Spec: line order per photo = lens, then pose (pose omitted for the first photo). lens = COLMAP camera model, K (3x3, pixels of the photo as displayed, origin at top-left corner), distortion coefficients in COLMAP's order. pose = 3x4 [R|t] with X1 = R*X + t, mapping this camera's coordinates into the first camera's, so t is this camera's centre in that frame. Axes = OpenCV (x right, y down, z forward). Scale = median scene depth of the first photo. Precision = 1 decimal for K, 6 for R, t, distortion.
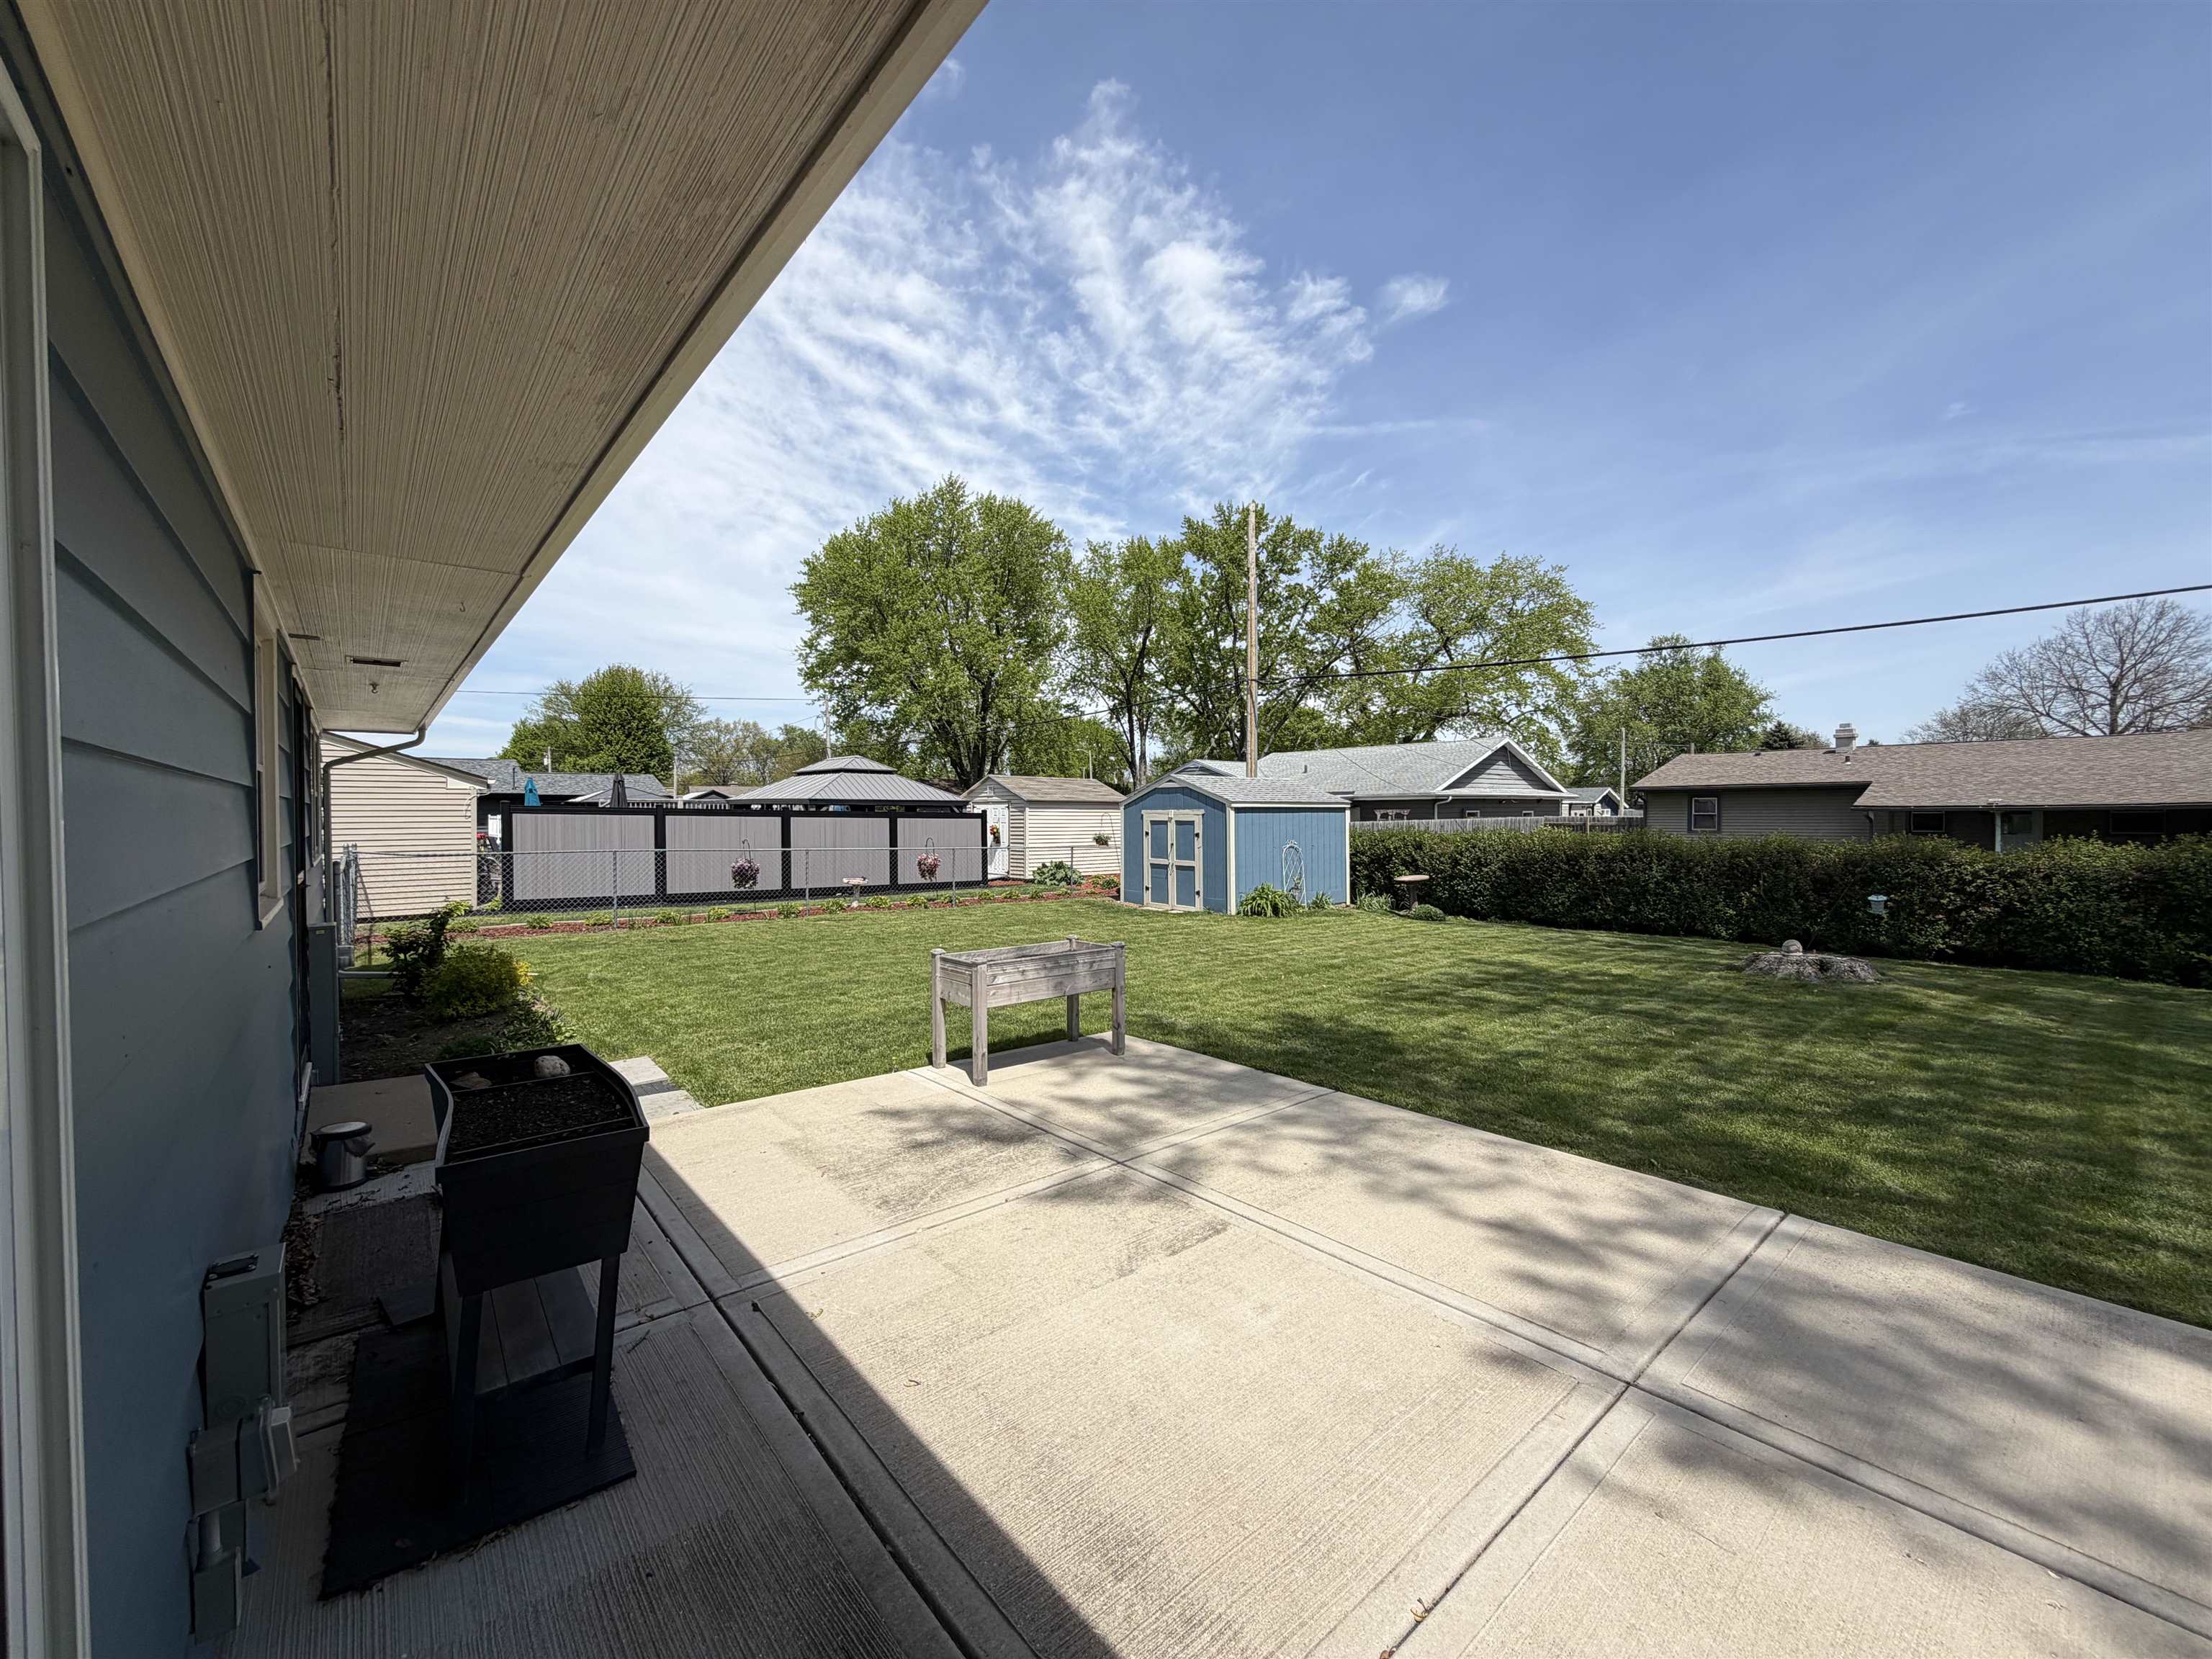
lens RADIAL K [[886.2, 0, 1092.0], [0, 886.2, 838.3], [0, 0, 1]] dist [0.002109, 0.000109]
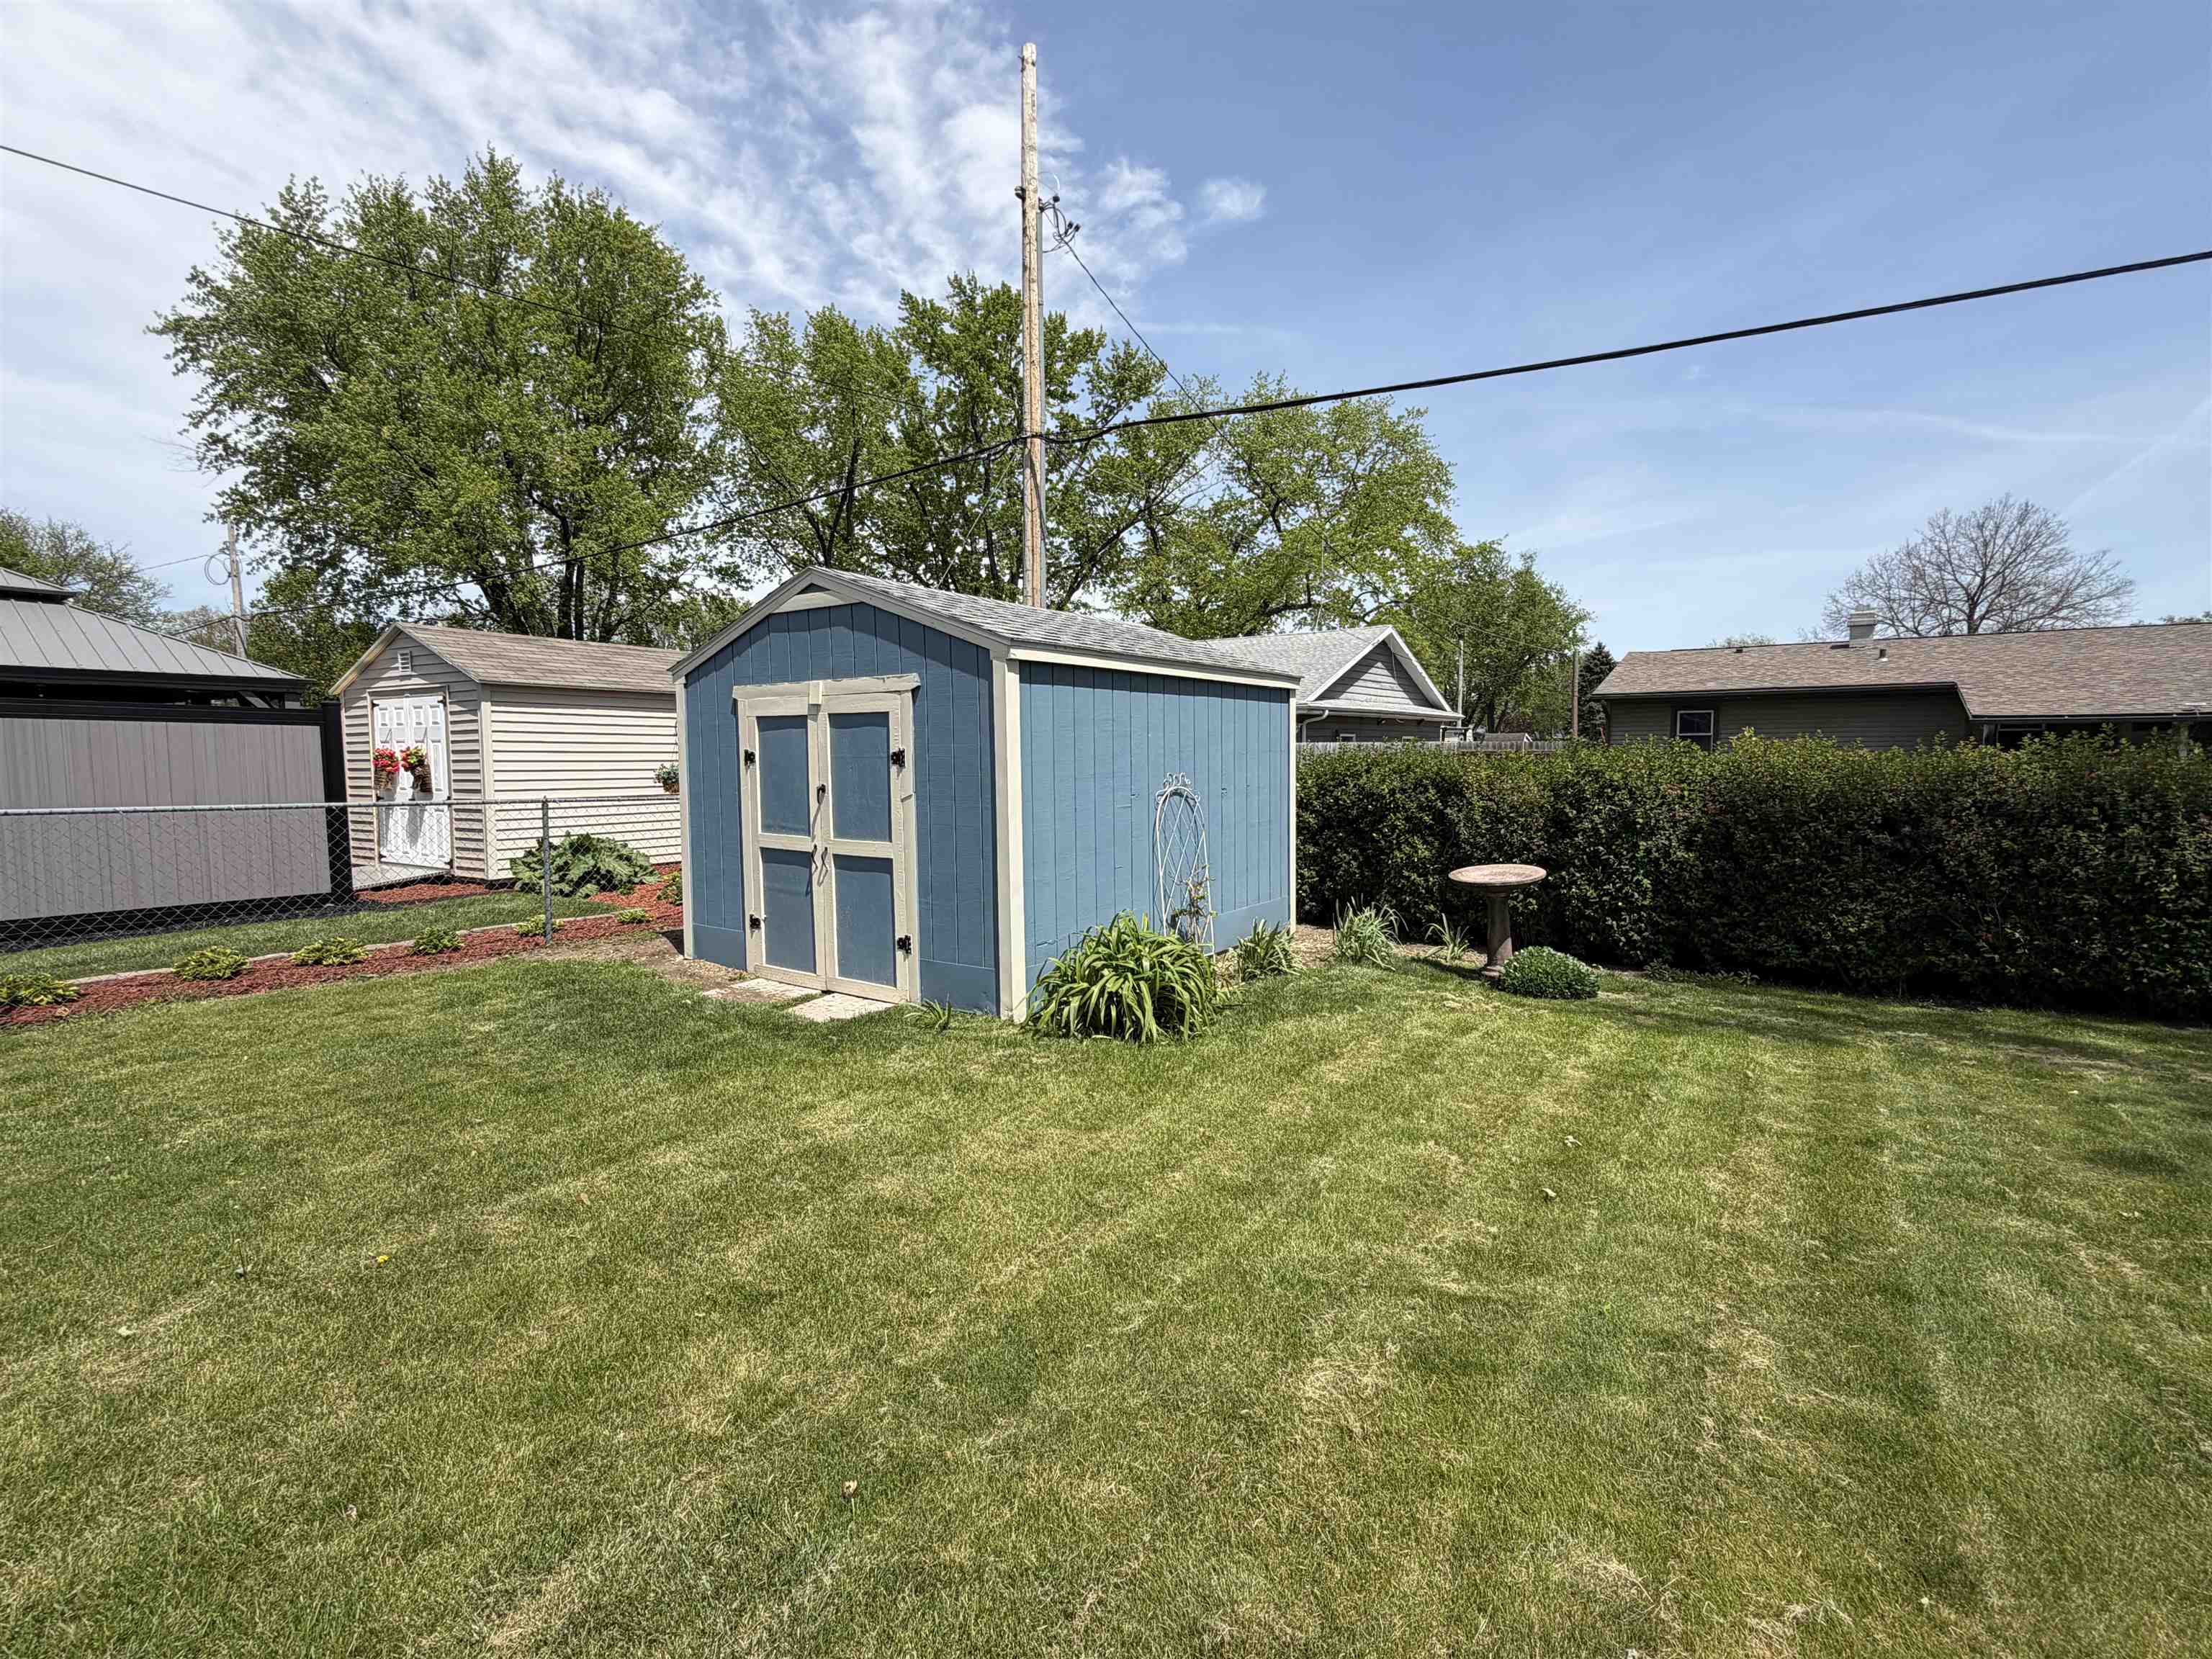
lens RADIAL K [[1016.3, 0, 1099.4], [0, 1016.3, 843.7], [0, 0, 1]] dist [0.006318, 0.000067]
pose [[0.963389, -0.025231, 0.266918, 0.035632], [0.009224, 0.998092, 0.061056, 0.002013], [-0.267949, -0.056359, 0.961783, 0.249485]]
